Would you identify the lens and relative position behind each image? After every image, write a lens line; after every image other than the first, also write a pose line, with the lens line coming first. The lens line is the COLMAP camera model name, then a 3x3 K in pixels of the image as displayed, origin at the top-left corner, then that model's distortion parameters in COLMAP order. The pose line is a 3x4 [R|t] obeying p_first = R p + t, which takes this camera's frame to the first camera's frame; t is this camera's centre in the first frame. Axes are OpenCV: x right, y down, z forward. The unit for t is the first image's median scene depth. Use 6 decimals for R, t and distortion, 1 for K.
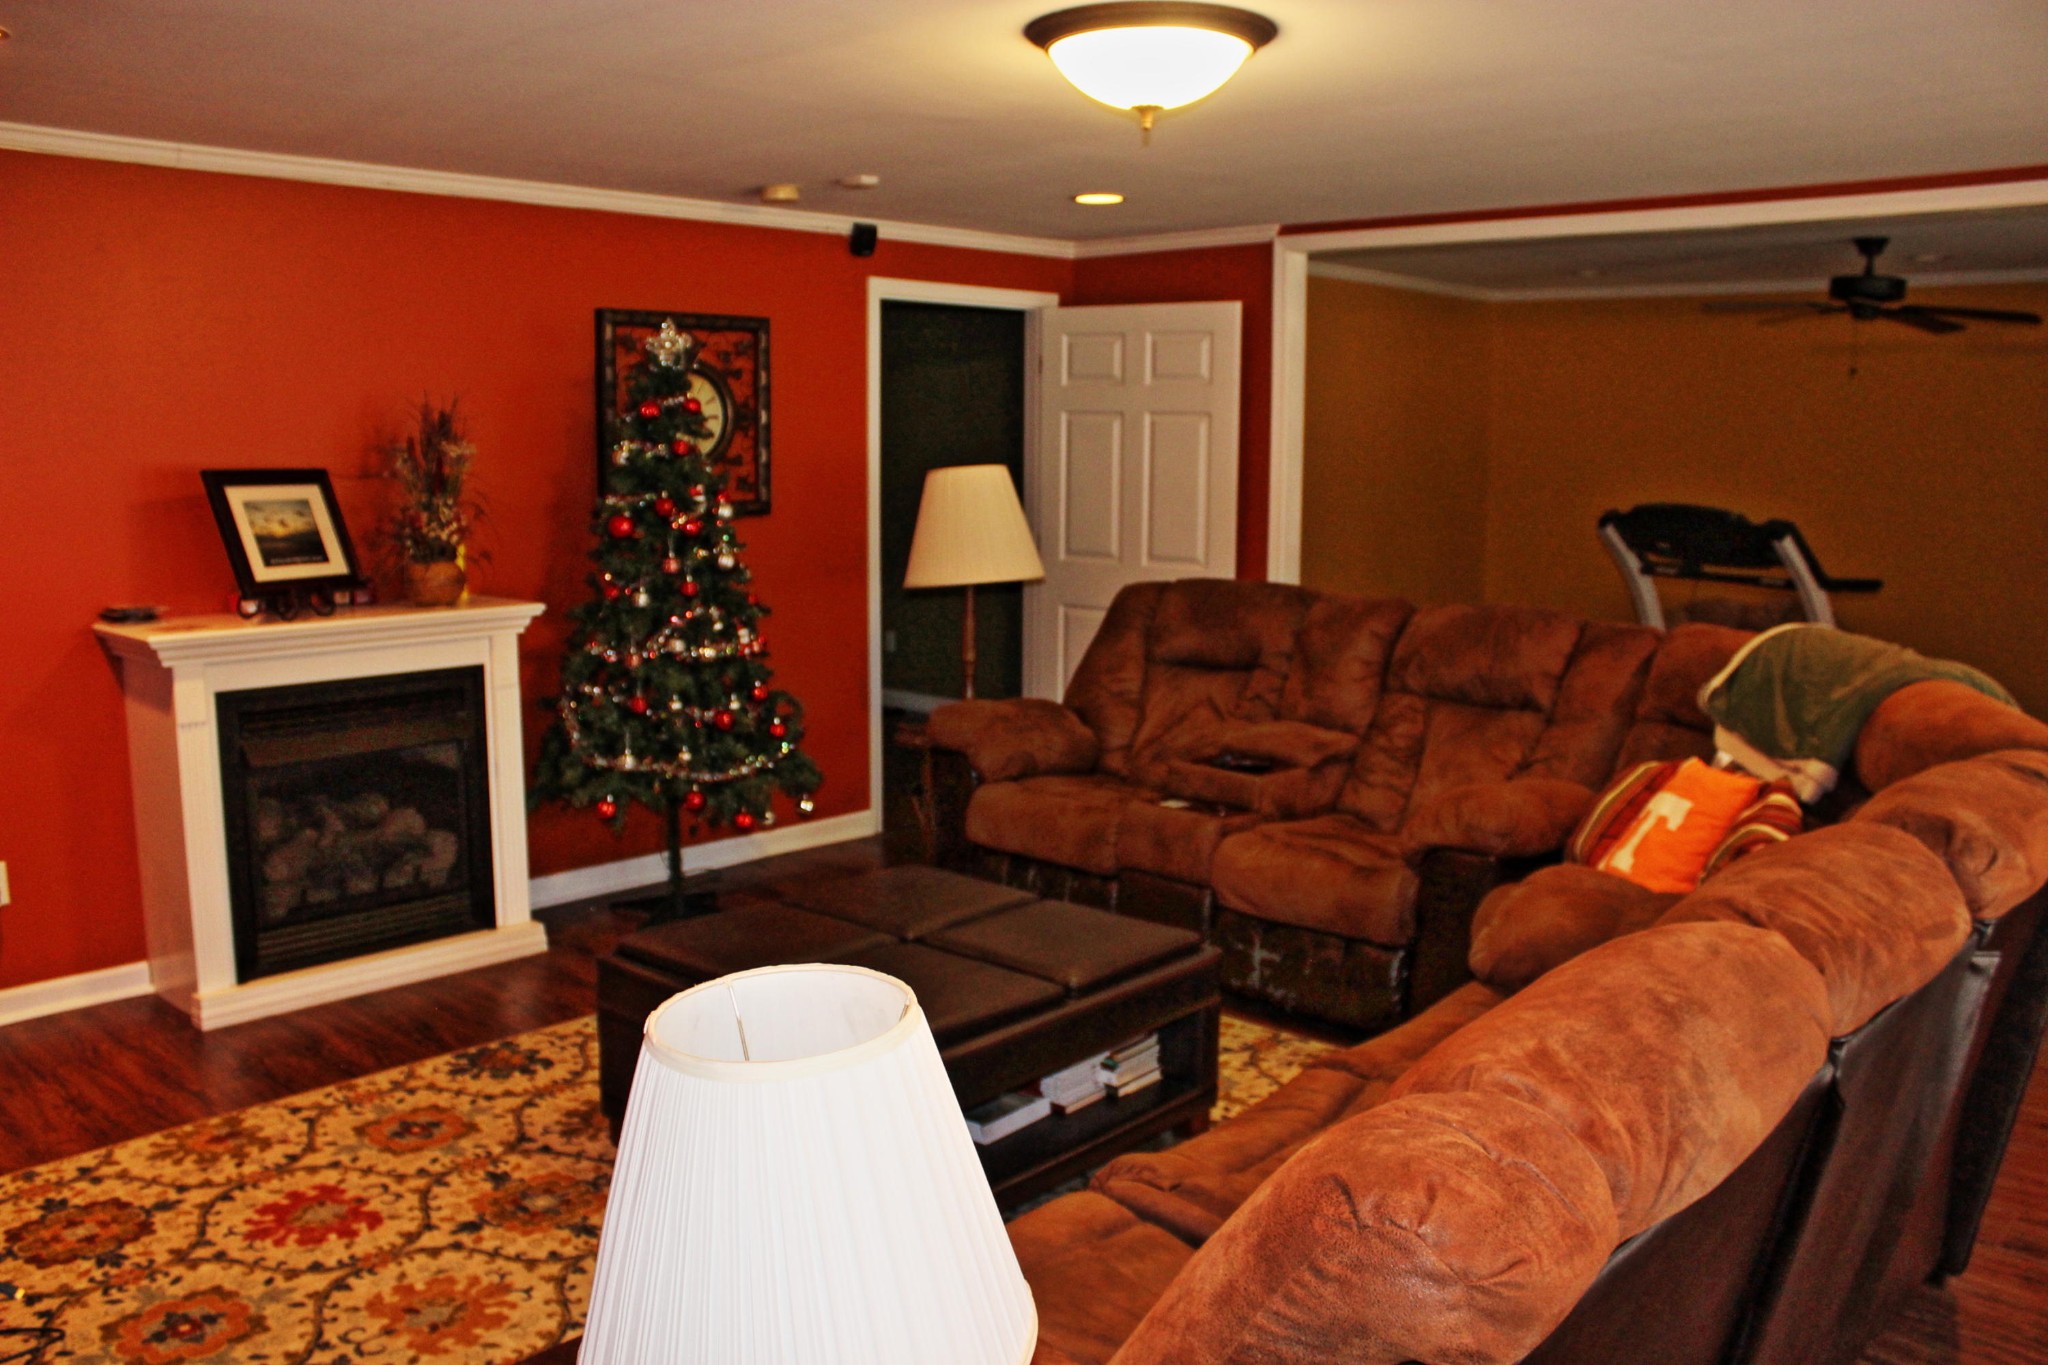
lens RADIAL K [[1702.1, 0, 1037.3], [0, 1702.1, 681.5], [0, 0, 1]] dist [-0.133751, 0.070555]
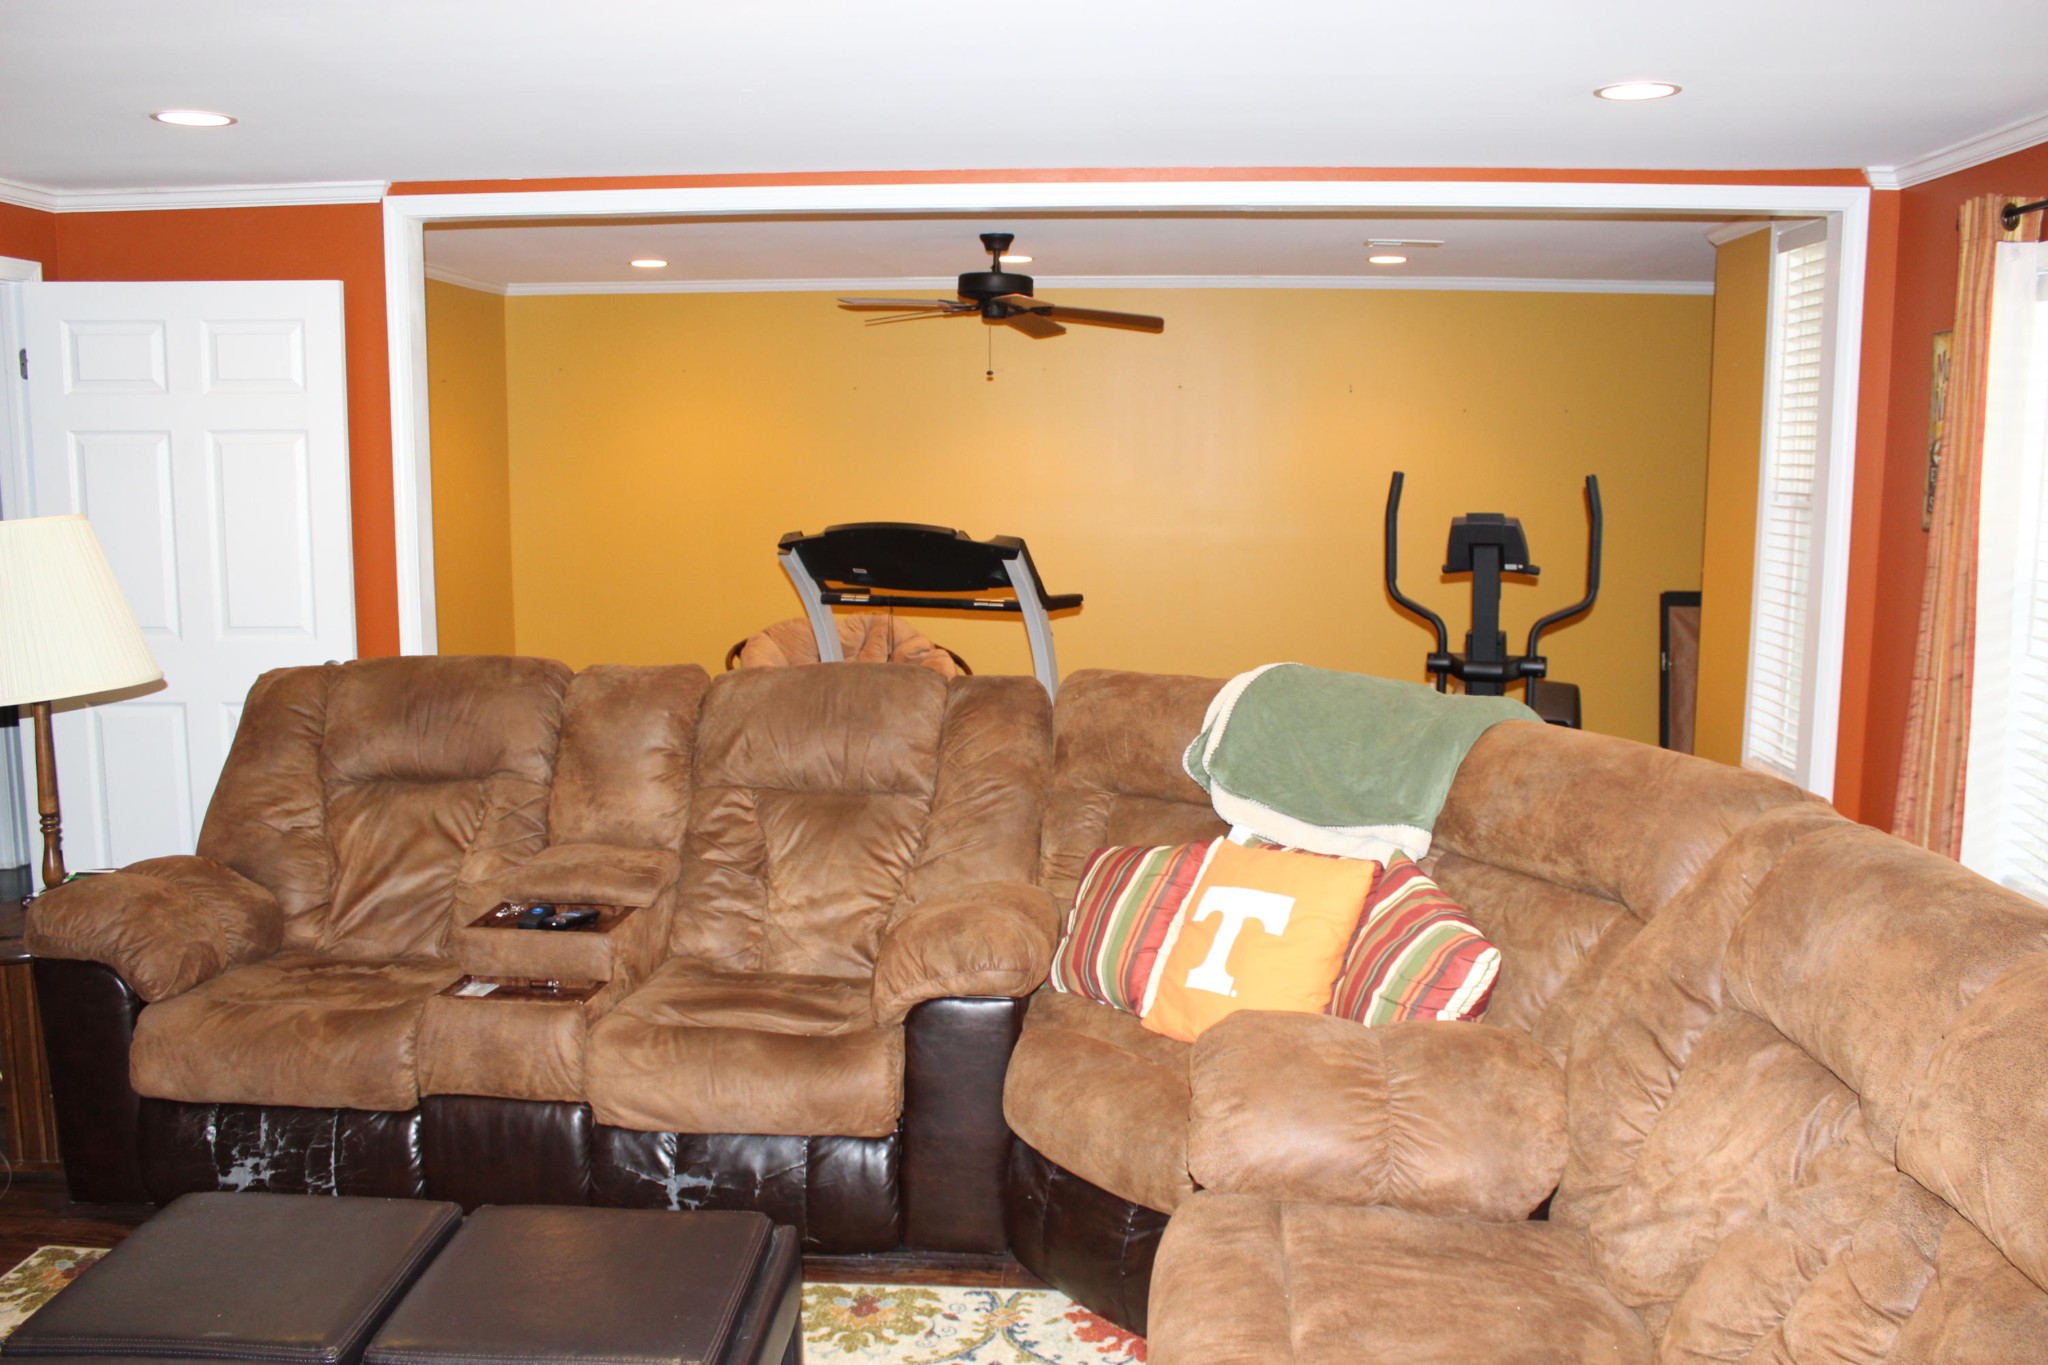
lens RADIAL K [[1702.1, 0, 1020.8], [0, 1702.1, 688.3], [0, 0, 1]] dist [-0.133751, 0.070555]
pose [[0.762698, -0.097324, 0.639390, -0.155553], [0.093990, 0.994797, 0.039306, -0.050837], [-0.639889, 0.030118, 0.767877, 0.276262]]
